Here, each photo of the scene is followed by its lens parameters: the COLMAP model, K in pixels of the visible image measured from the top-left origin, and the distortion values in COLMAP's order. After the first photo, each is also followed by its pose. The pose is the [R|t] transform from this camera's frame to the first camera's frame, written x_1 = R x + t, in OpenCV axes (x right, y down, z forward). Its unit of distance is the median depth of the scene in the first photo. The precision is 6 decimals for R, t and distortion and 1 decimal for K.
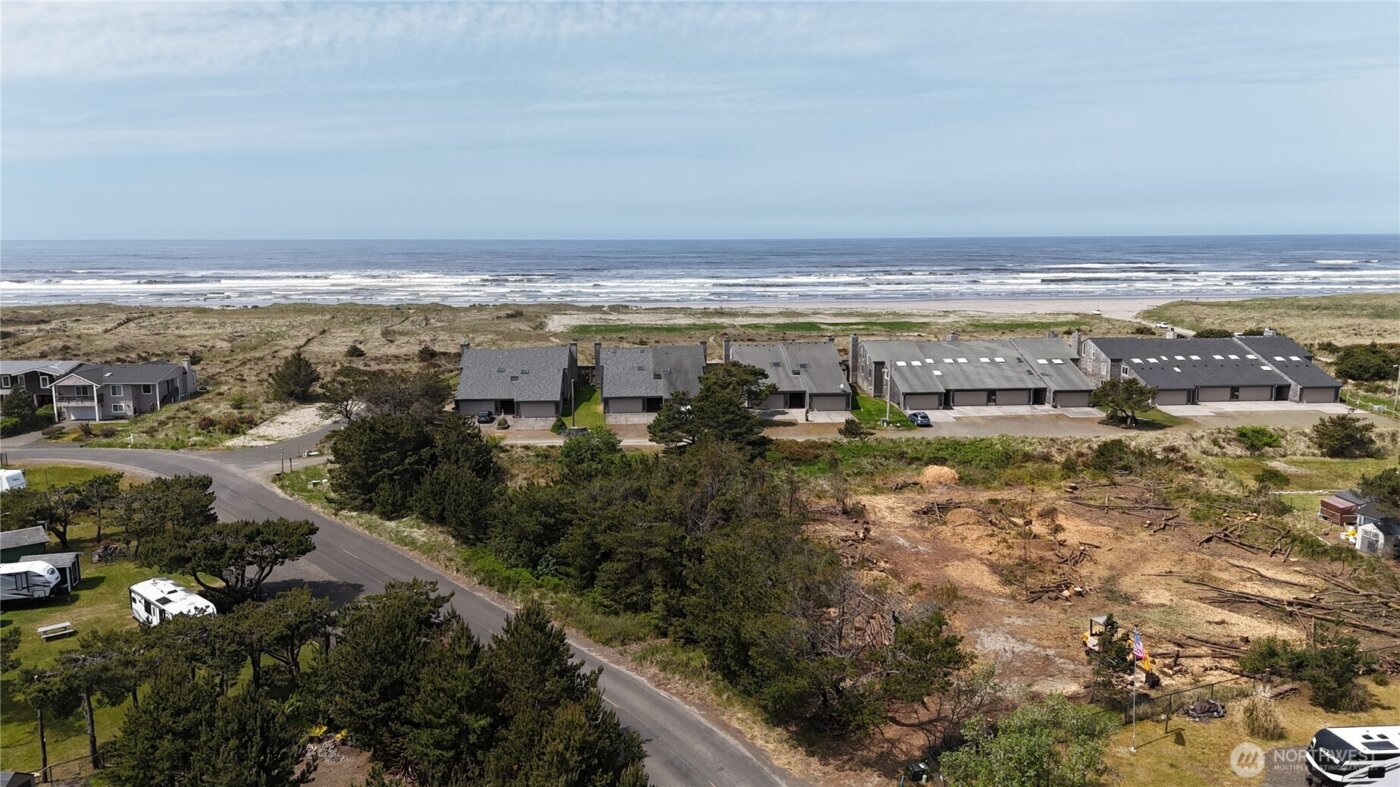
lens RADIAL K [[1023.9, 0, 700.0], [0, 1023.9, 393.5], [0, 0, 1]] dist [0.084486, -0.072947]
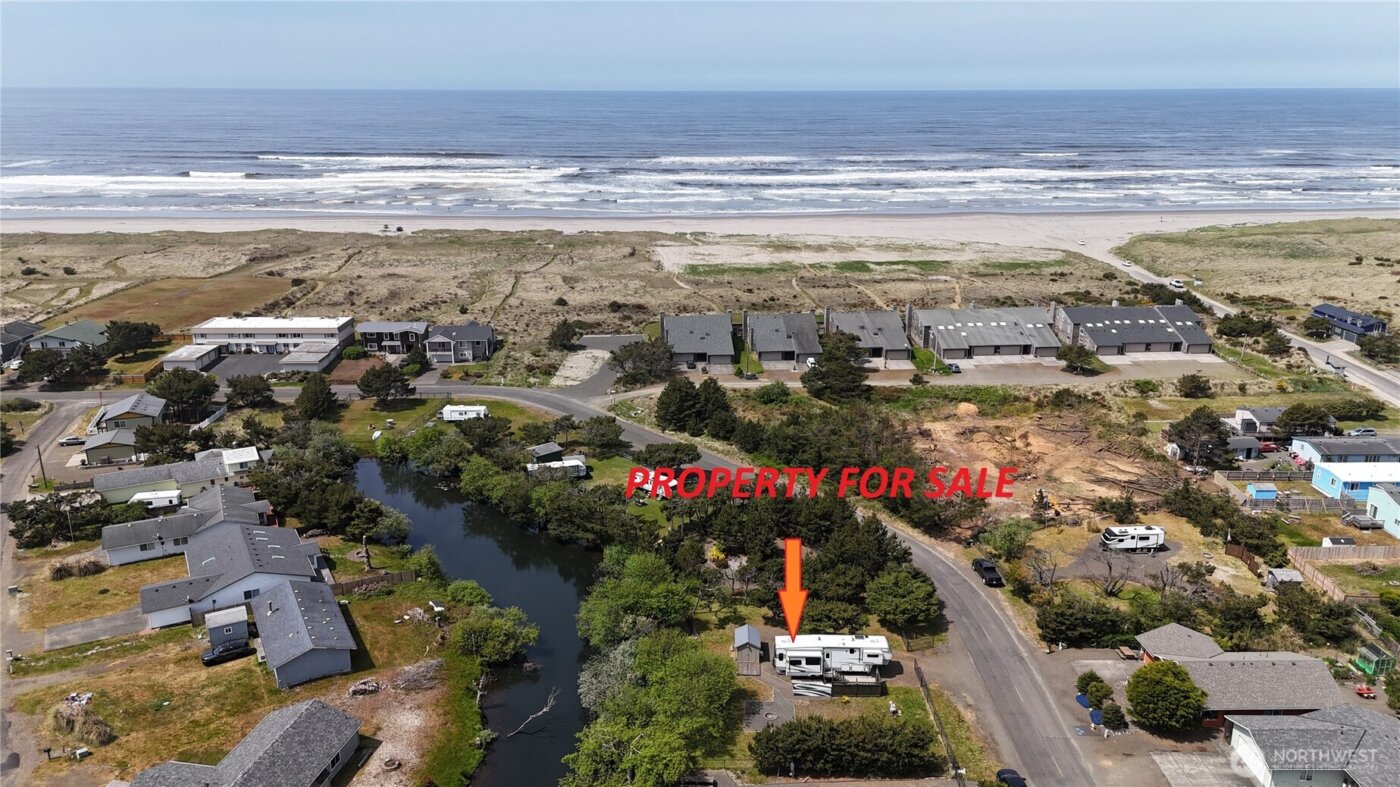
lens RADIAL K [[1023.9, 0, 700.0], [0, 1023.9, 393.5], [0, 0, 1]] dist [0.084486, -0.072947]
pose [[0.999985, 0.004463, 0.003050, -0.245511], [-0.004840, 0.990513, 0.137337, -0.194960], [-0.002409, -0.137350, 0.990520, -0.796775]]
